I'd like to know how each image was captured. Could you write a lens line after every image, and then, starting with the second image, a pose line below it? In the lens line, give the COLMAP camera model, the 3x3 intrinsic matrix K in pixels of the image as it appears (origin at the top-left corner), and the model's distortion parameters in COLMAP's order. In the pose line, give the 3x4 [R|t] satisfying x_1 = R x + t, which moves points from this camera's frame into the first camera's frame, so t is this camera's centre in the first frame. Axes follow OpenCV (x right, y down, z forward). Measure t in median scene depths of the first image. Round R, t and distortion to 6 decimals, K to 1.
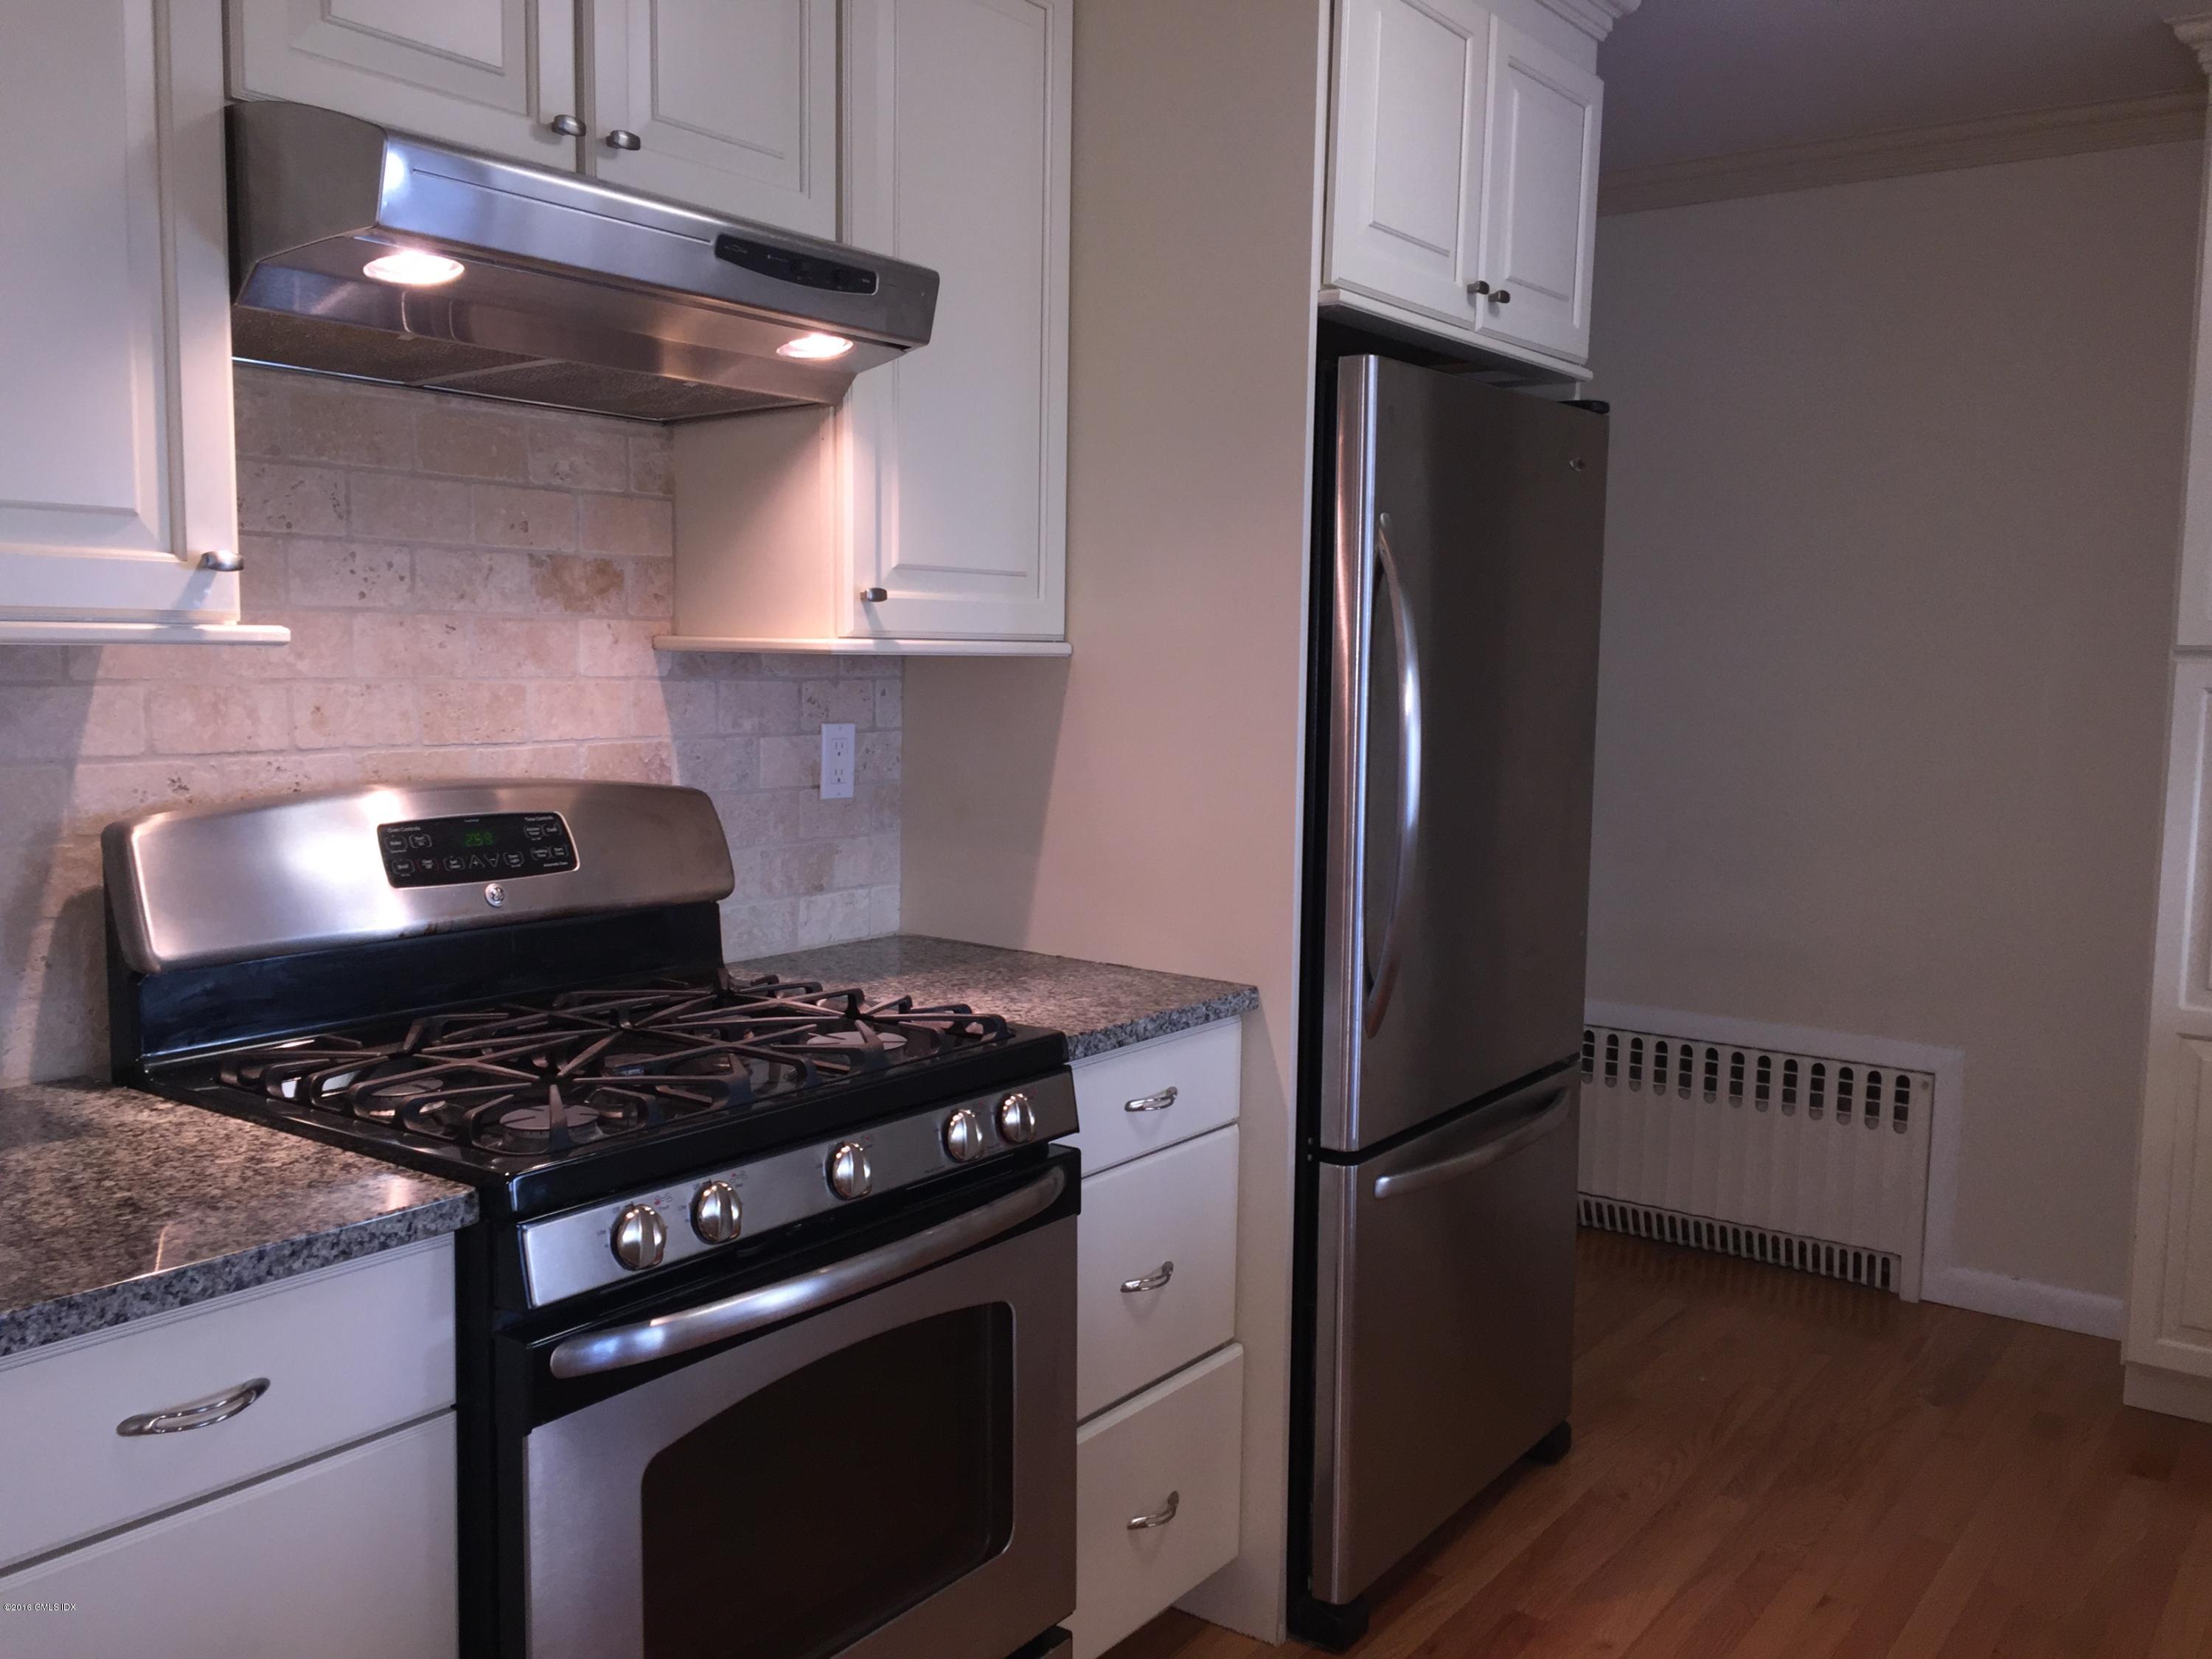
lens RADIAL K [[1887.0, 0, 1109.2], [0, 1887.0, 817.5], [0, 0, 1]] dist [0.078200, -0.083136]
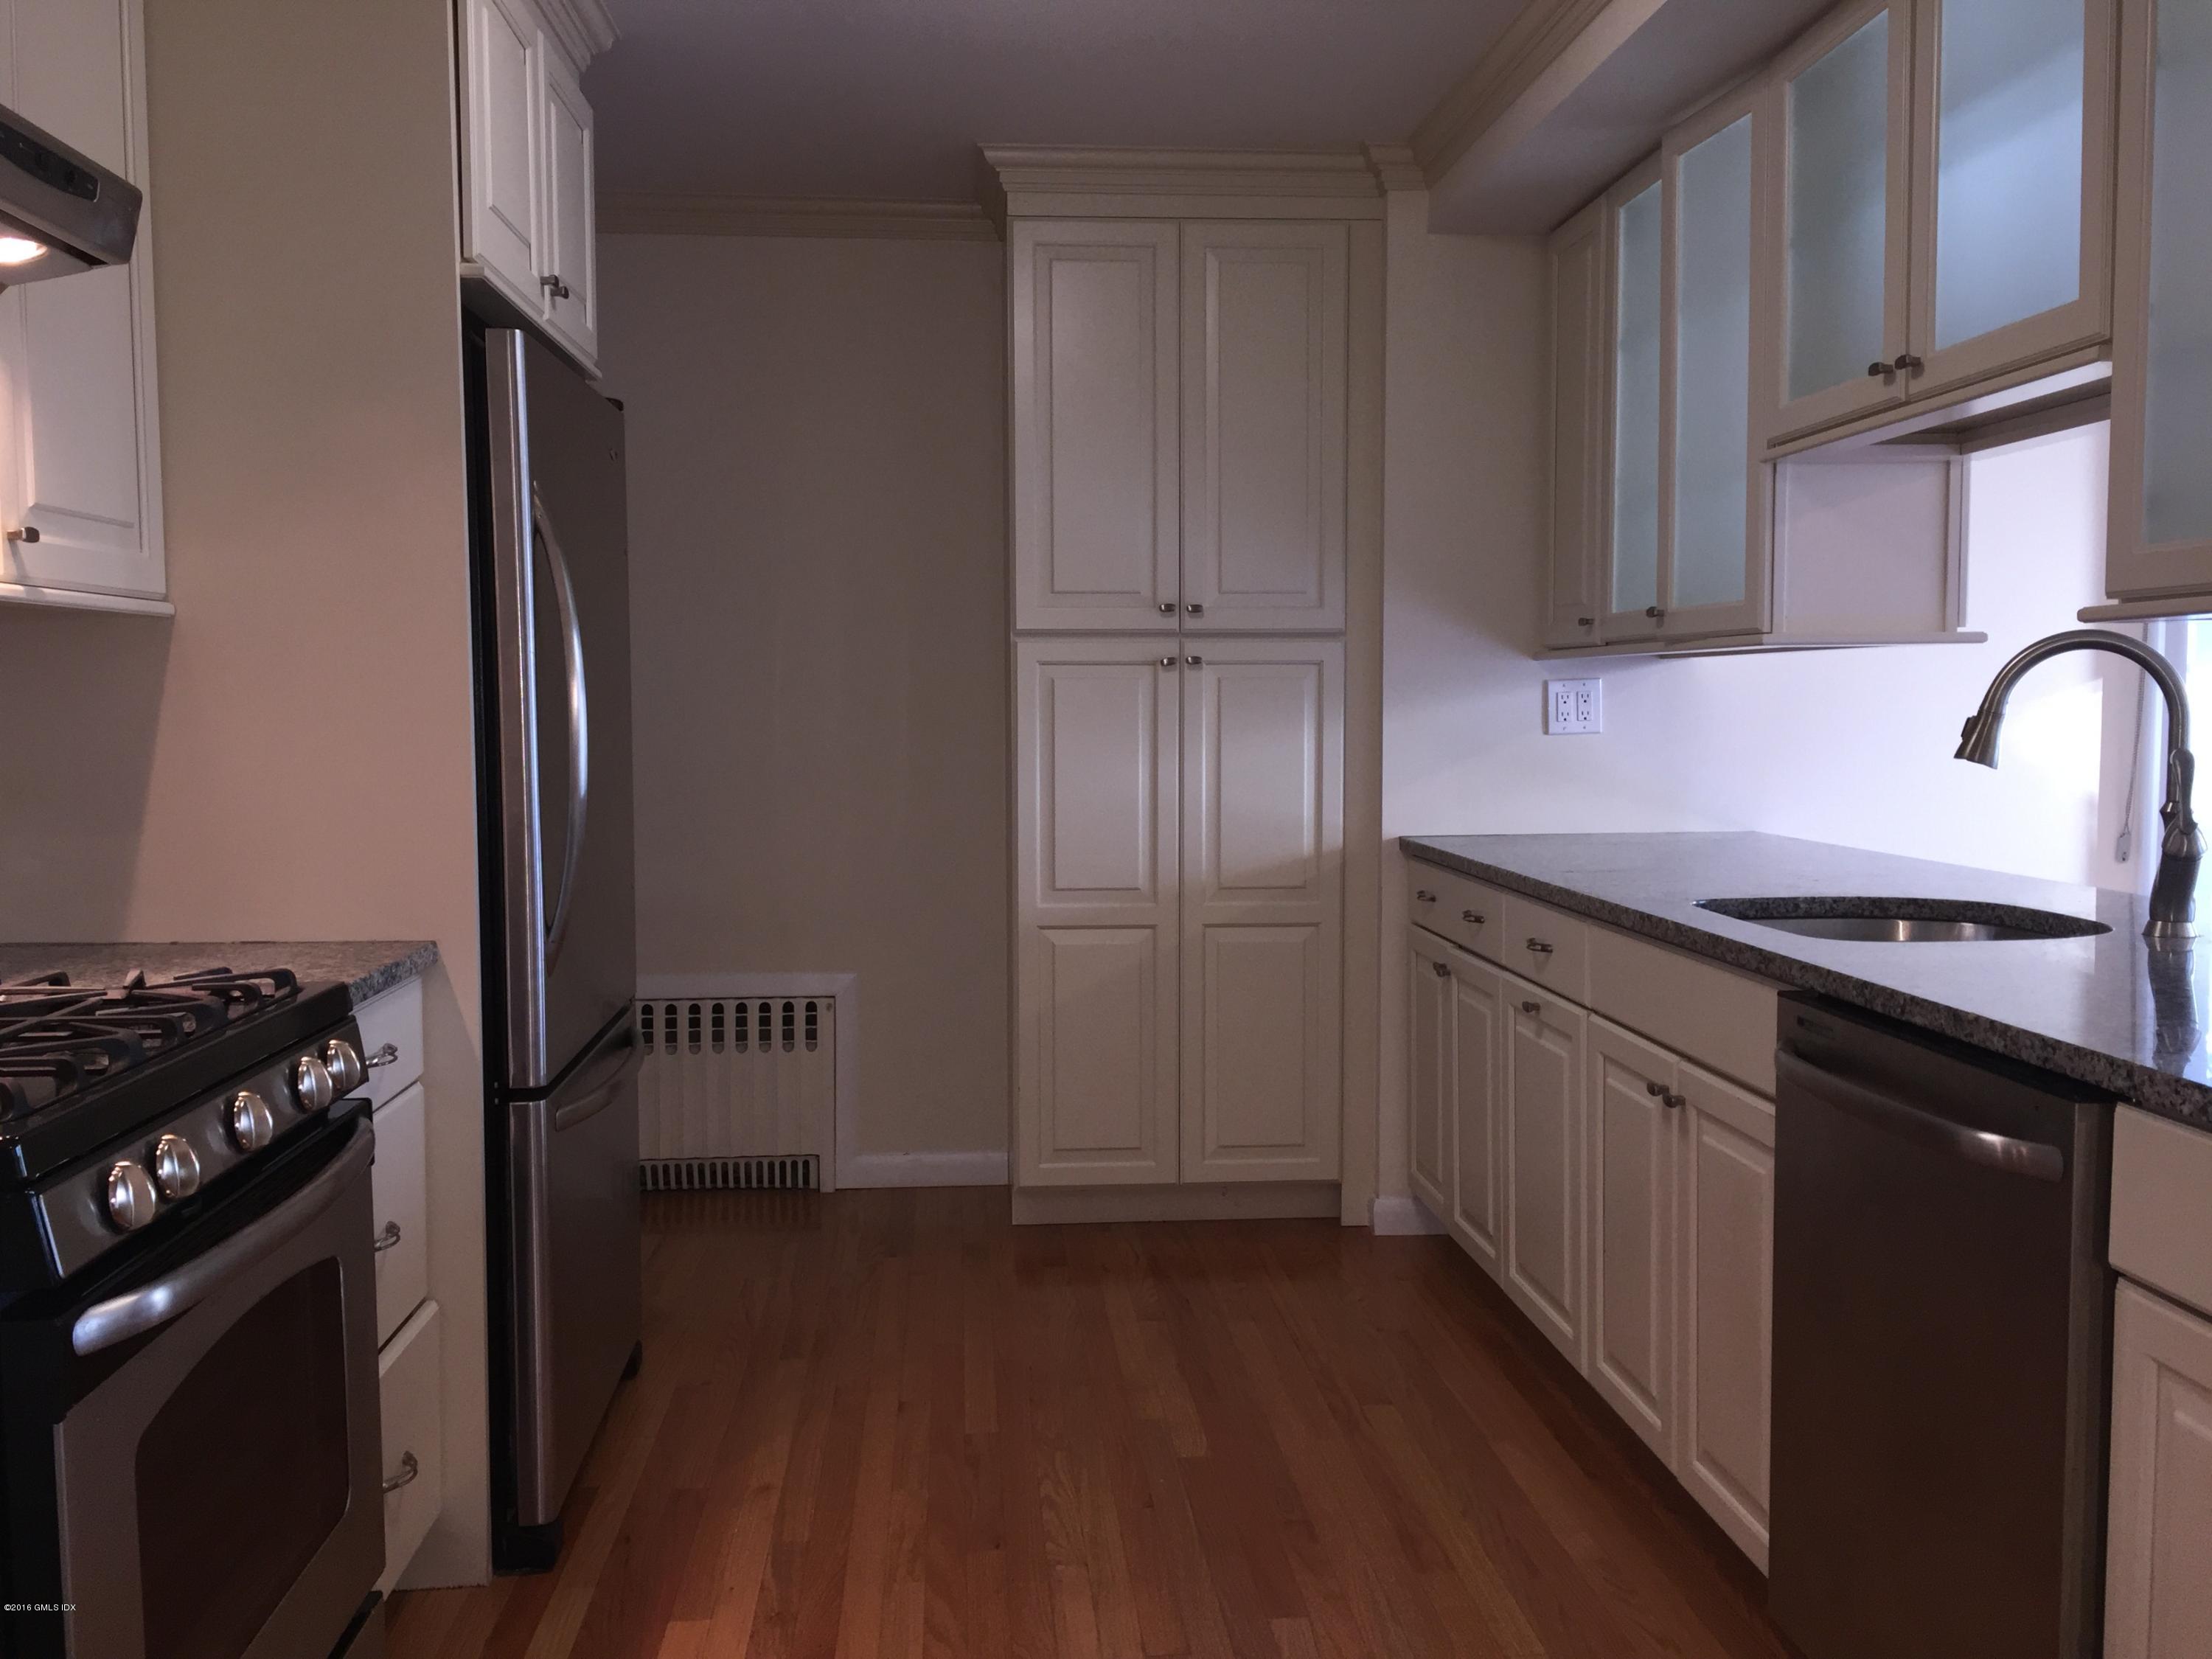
lens RADIAL K [[1887.0, 0, 1108.9], [0, 1887.0, 817.9], [0, 0, 1]] dist [0.078200, -0.083136]
pose [[0.755786, -0.061848, 0.651892, -0.323442], [0.075632, 0.997112, 0.006914, 0.045910], [-0.650437, 0.044079, 0.758280, -0.011090]]
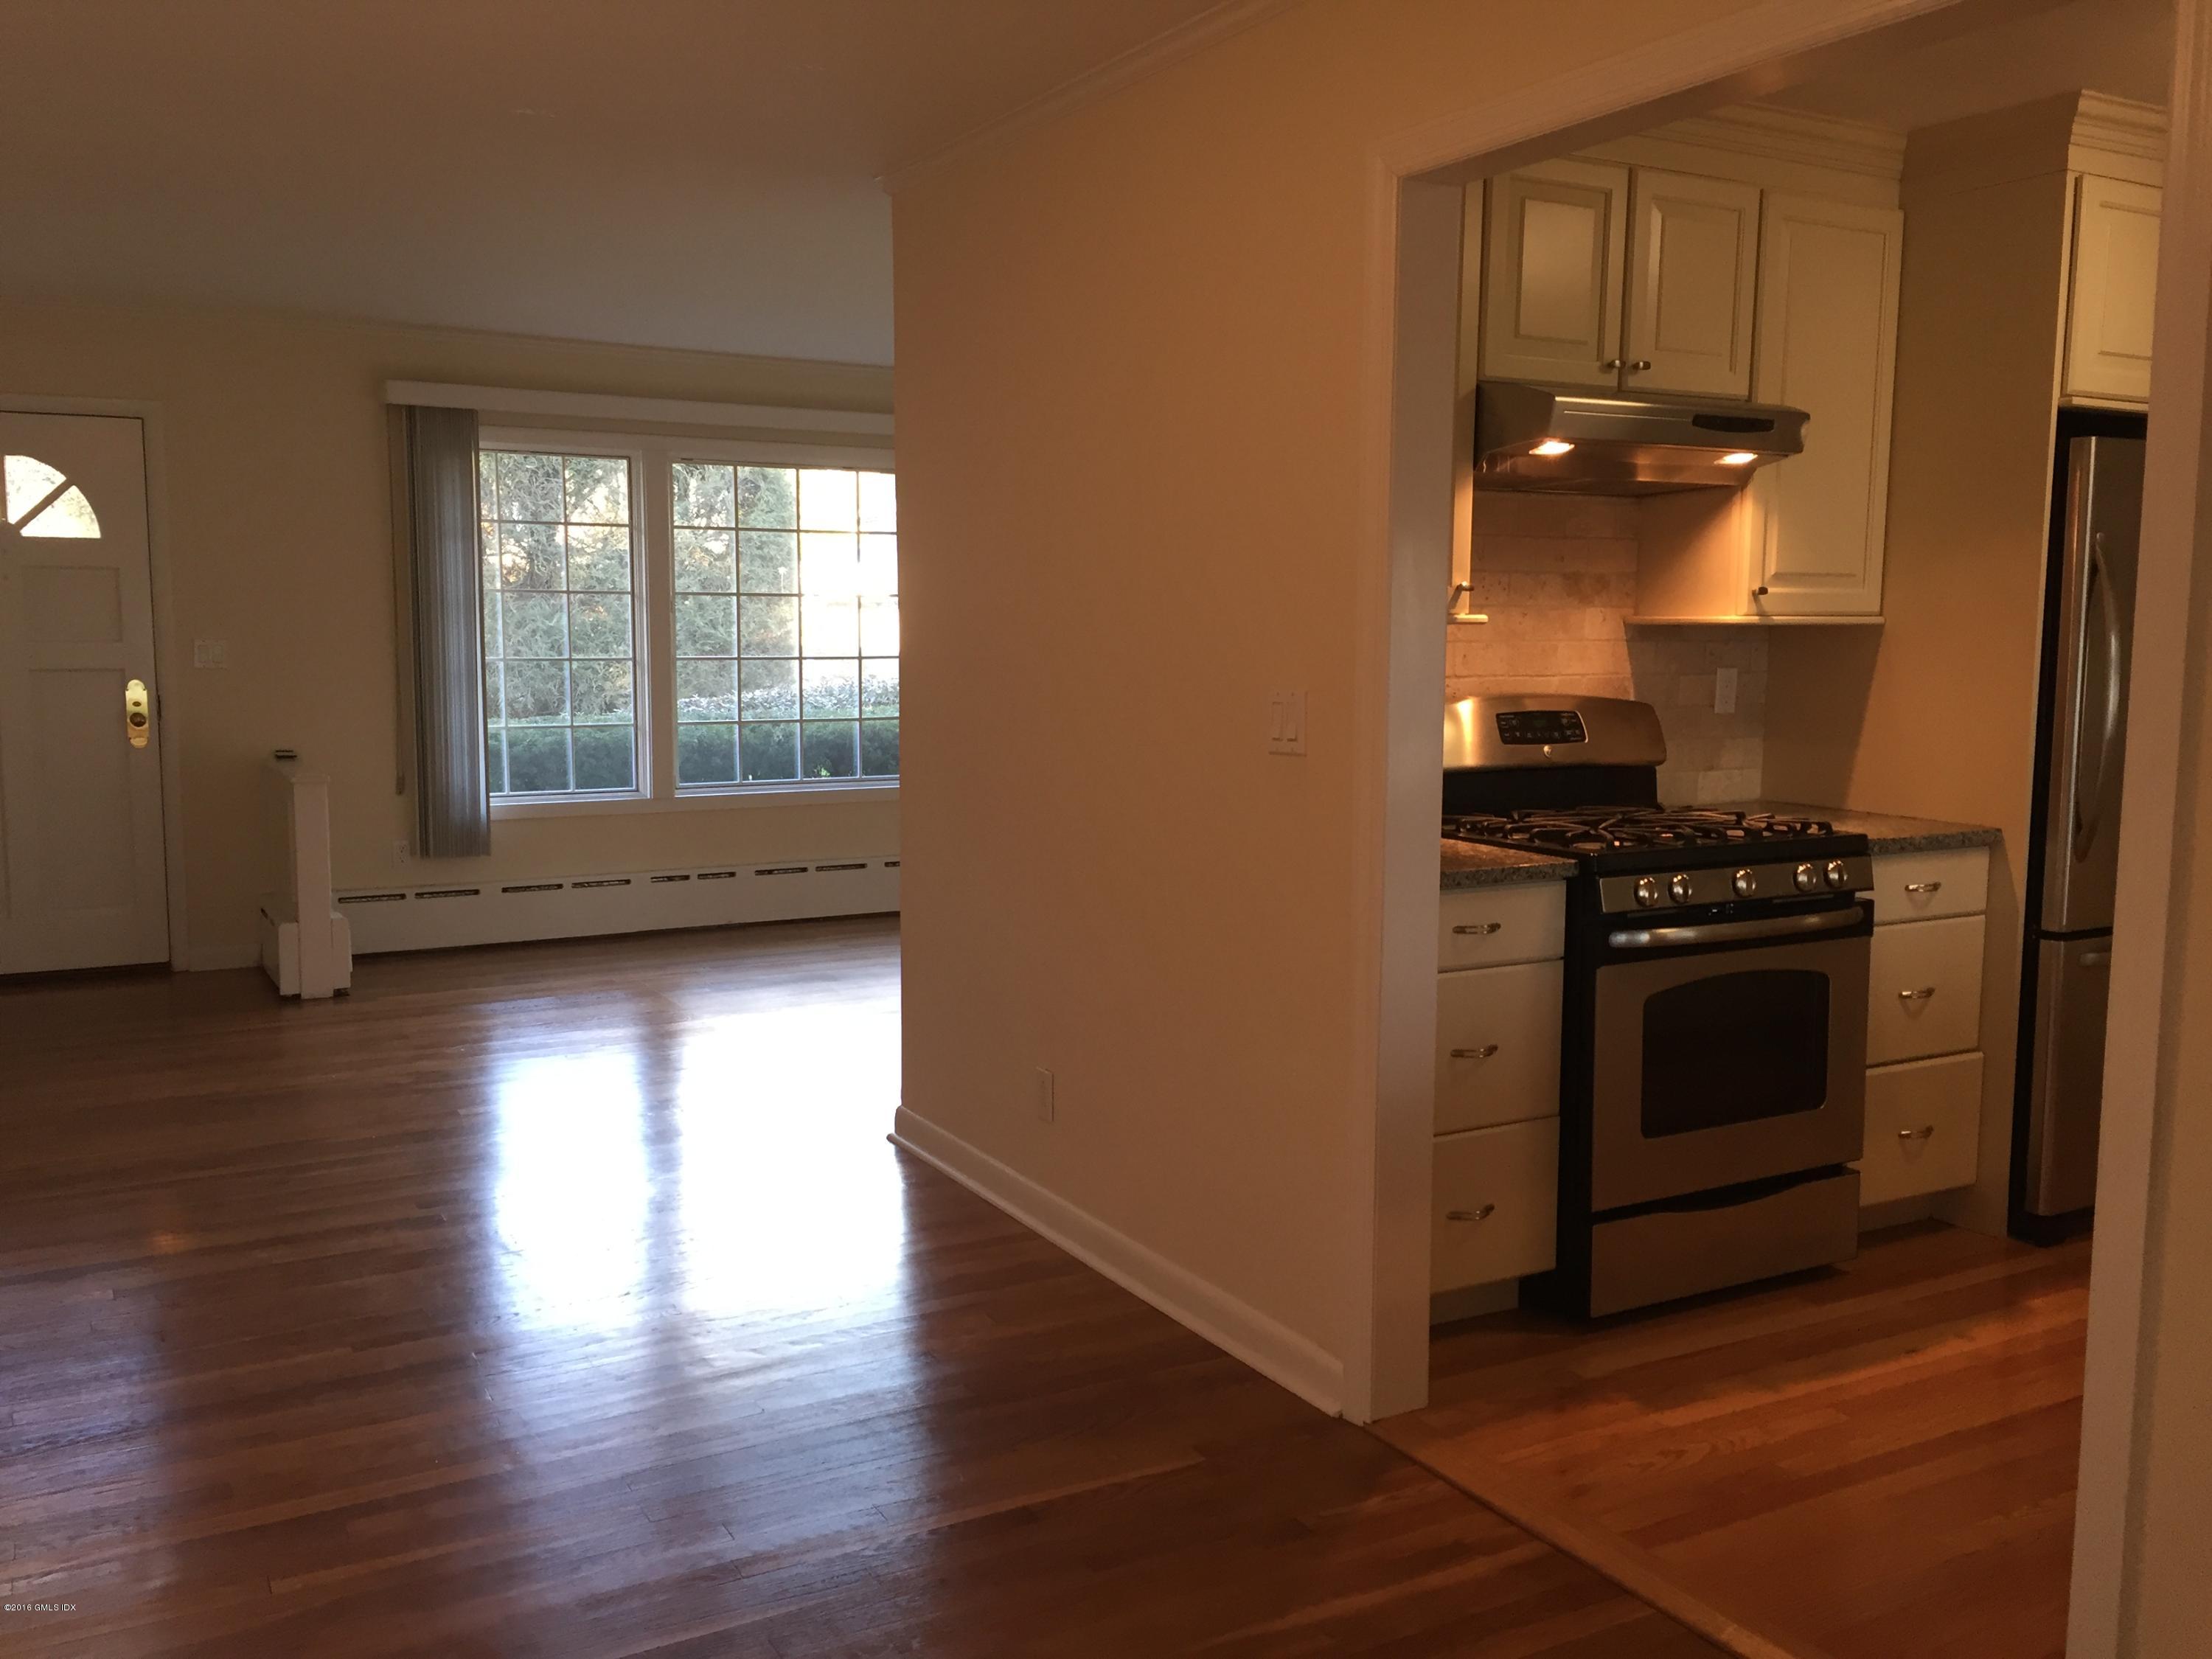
lens RADIAL K [[1887.0, 0, 1093.7], [0, 1887.0, 827.7], [0, 0, 1]] dist [0.078200, -0.083136]
pose [[0.910073, 0.036536, -0.412835, 0.049292], [-0.029467, 0.999290, 0.023479, 0.076327], [0.413400, -0.009202, 0.910503, -0.840933]]
